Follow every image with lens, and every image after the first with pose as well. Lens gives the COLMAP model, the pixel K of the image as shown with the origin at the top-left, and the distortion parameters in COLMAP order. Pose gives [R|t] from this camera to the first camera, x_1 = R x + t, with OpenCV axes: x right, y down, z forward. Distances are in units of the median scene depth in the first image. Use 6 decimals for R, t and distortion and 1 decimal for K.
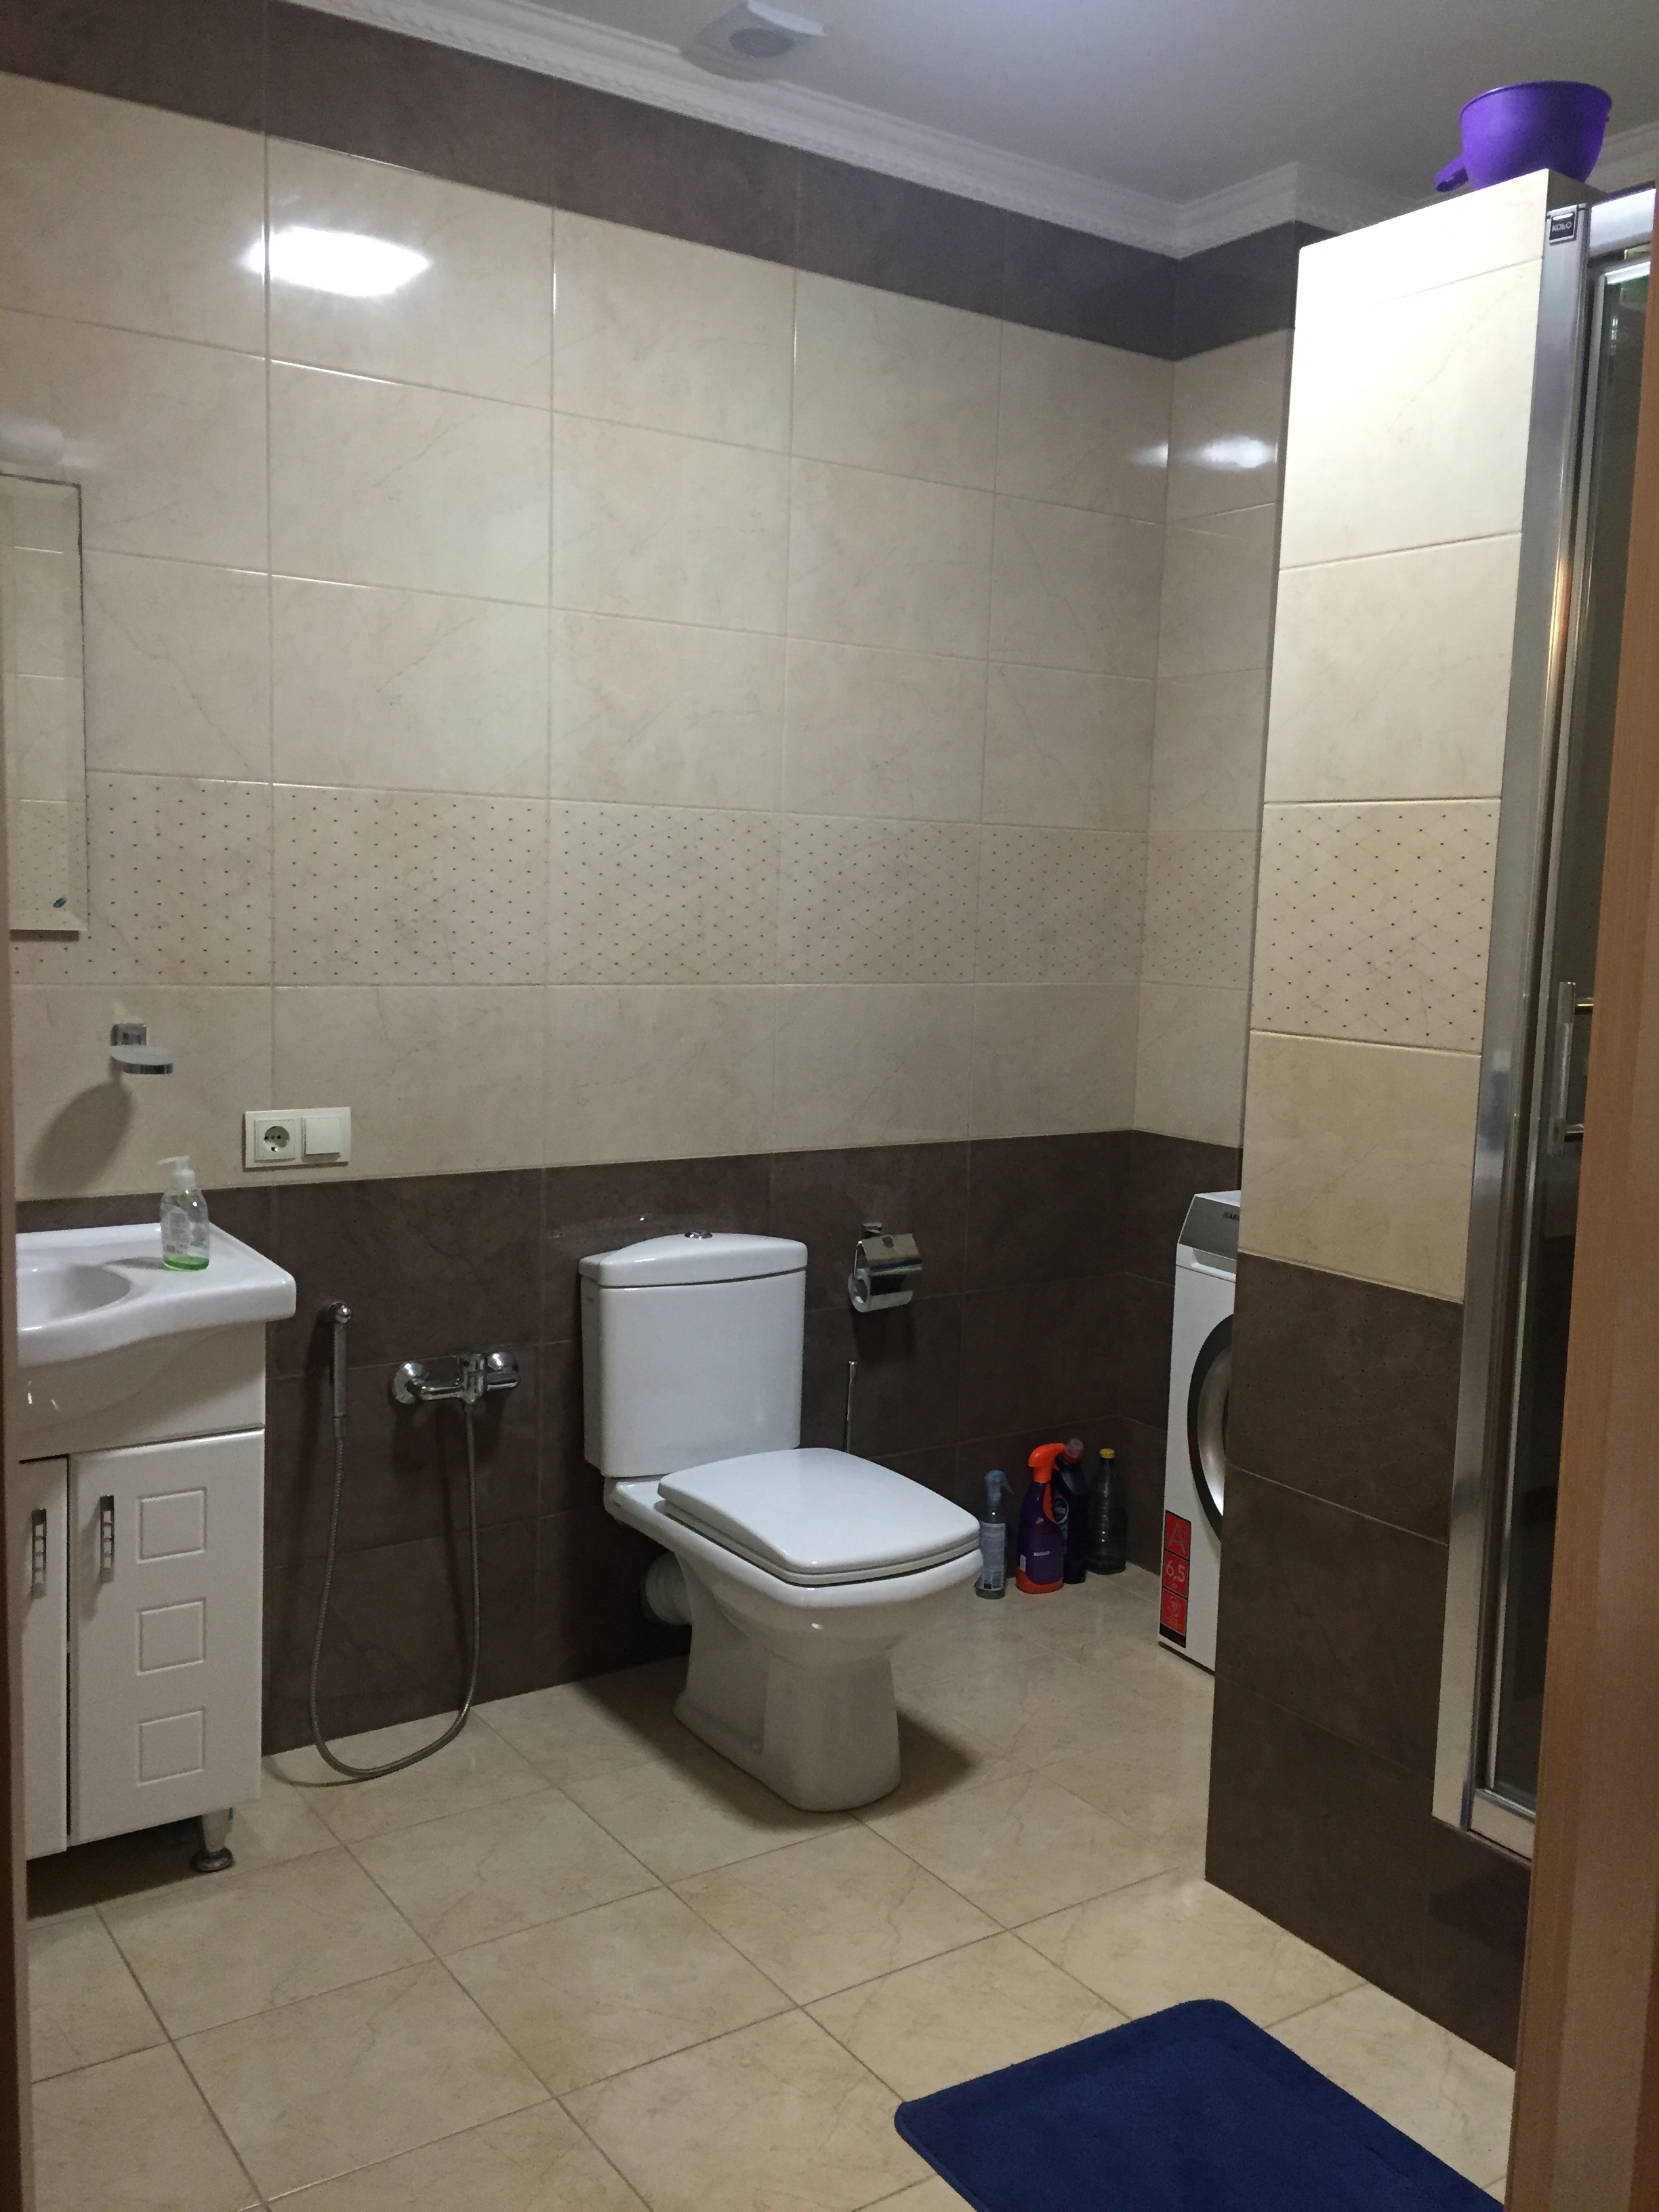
lens RADIAL K [[1909.9, 0, 828.3], [0, 1909.9, 1105.9], [0, 0, 1]] dist [0.063113, -0.005238]
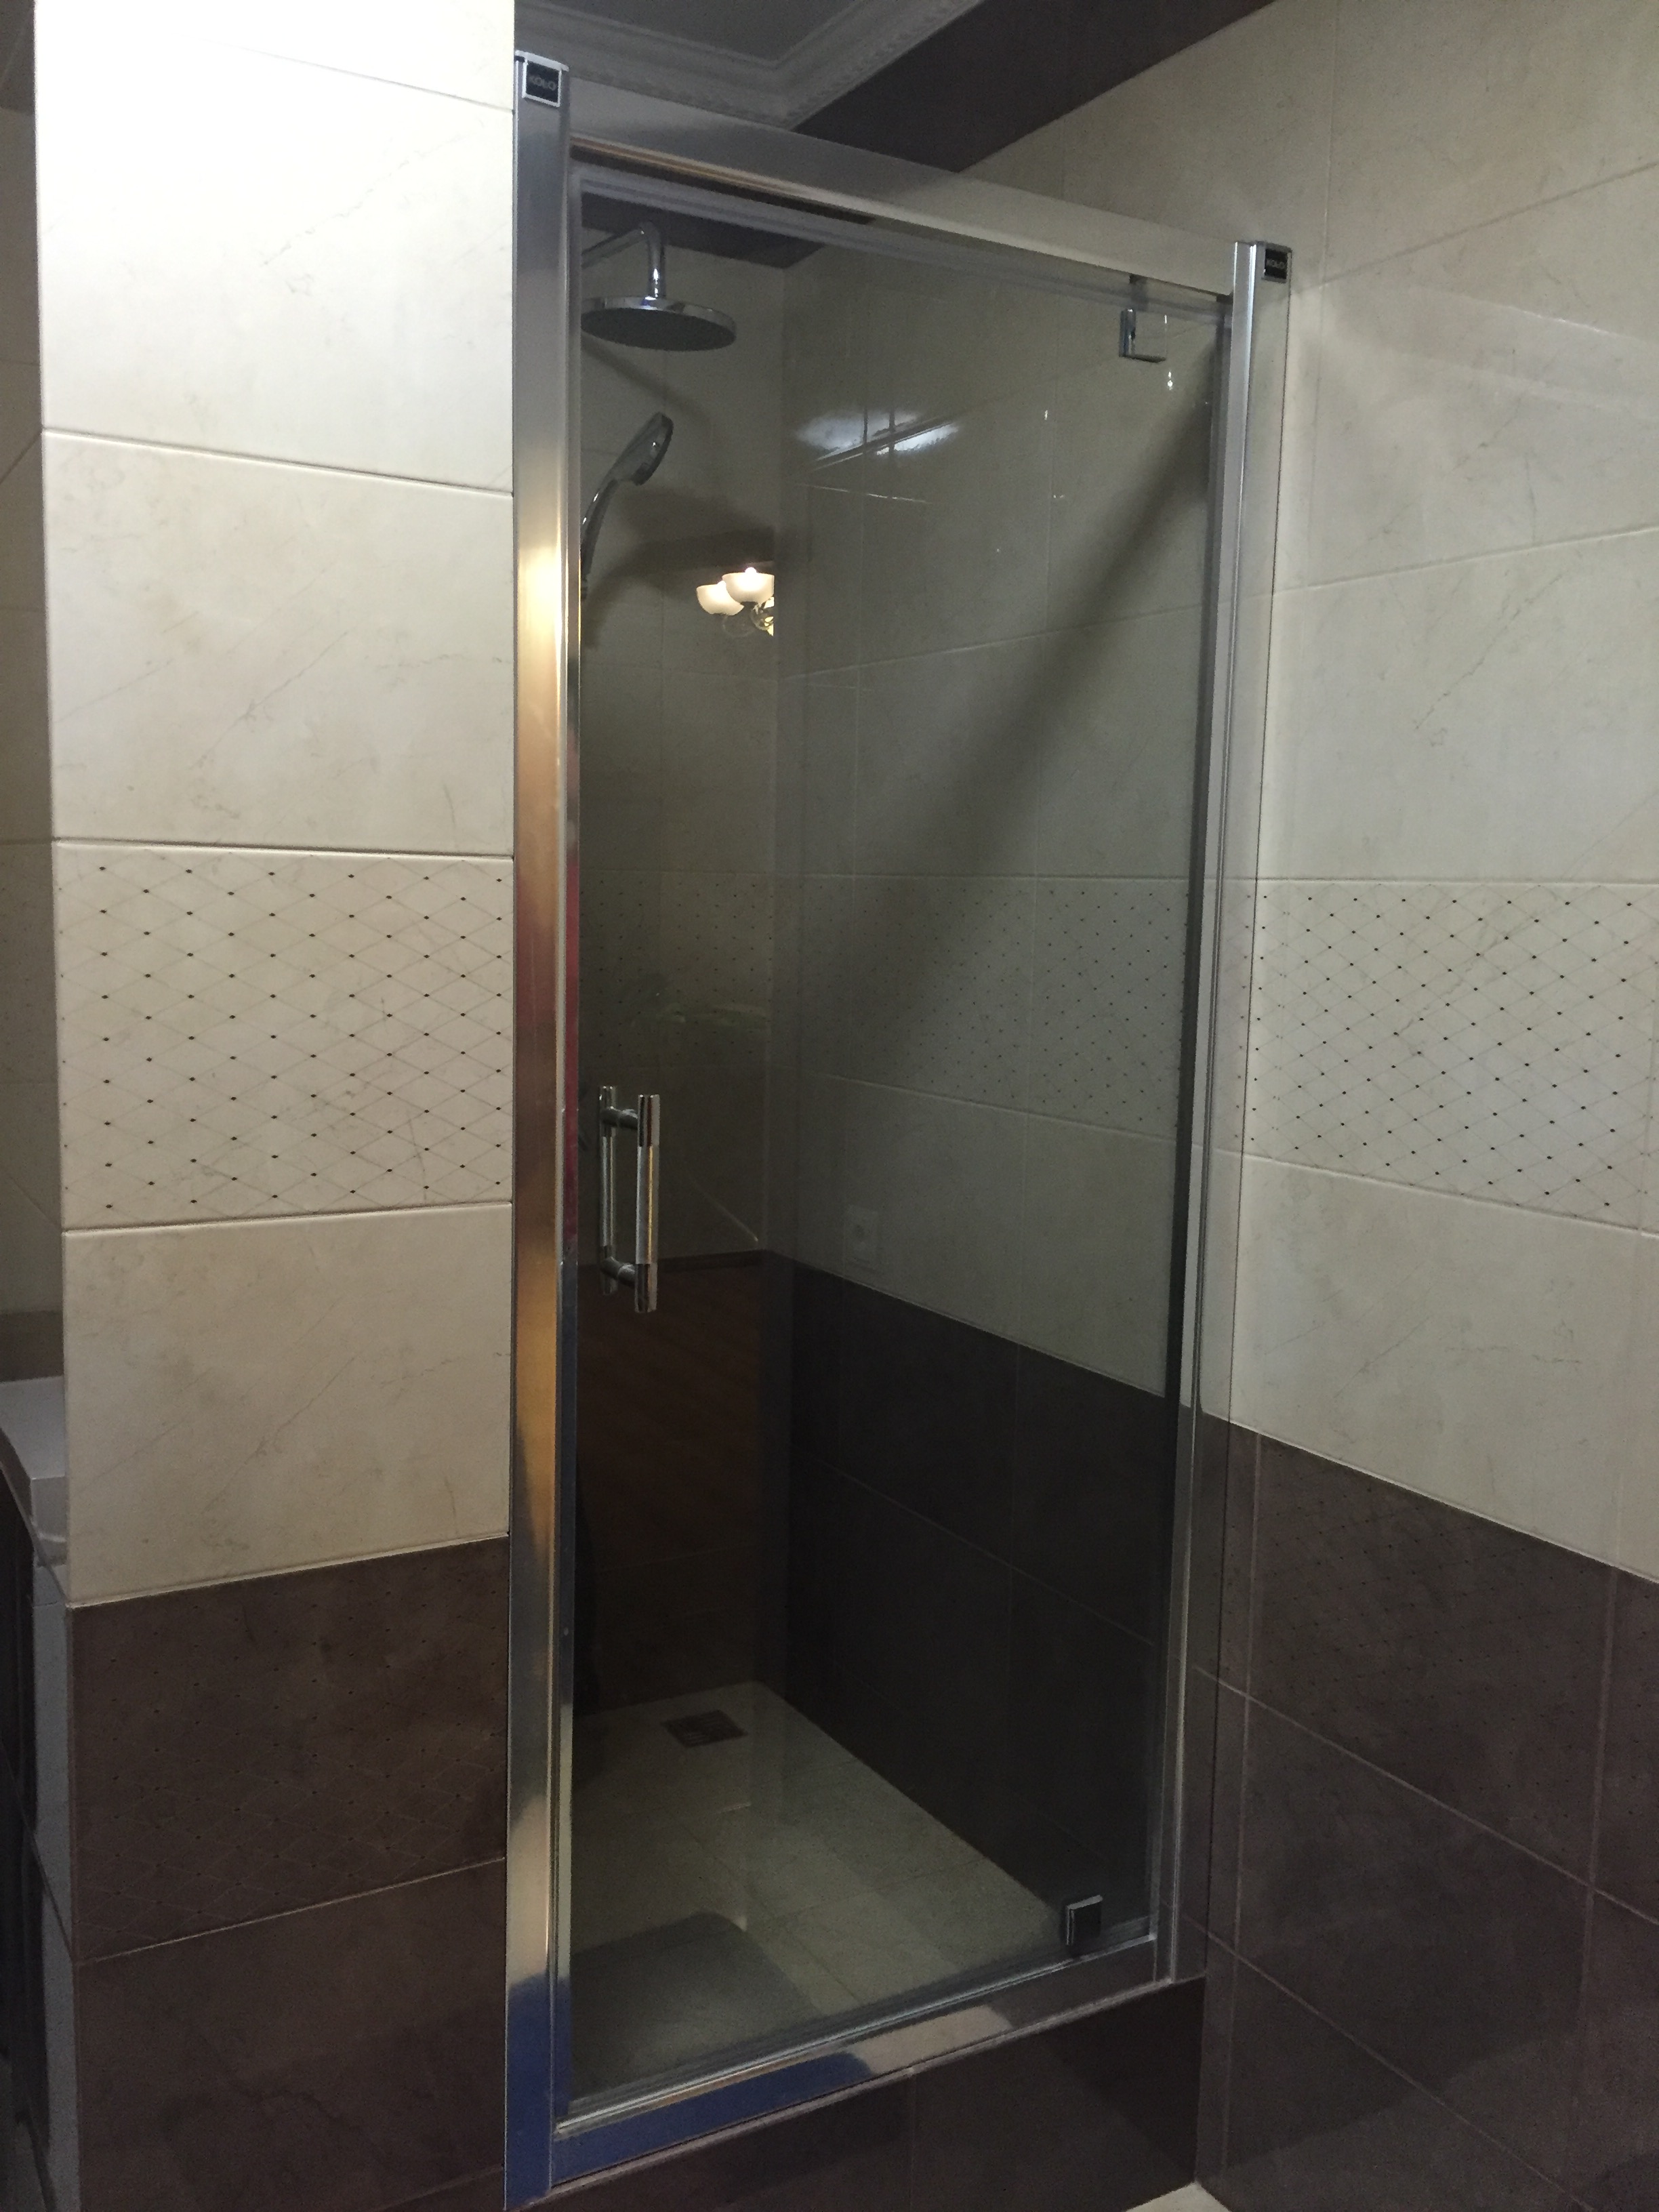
lens RADIAL K [[1909.9, 0, 828.4], [0, 1909.9, 1108.7], [0, 0, 1]] dist [0.063113, -0.005238]
pose [[0.079764, -0.142999, 0.986503, -0.356485], [0.092974, 0.986410, 0.135468, -0.144374], [-0.992468, 0.080913, 0.091976, 0.774468]]
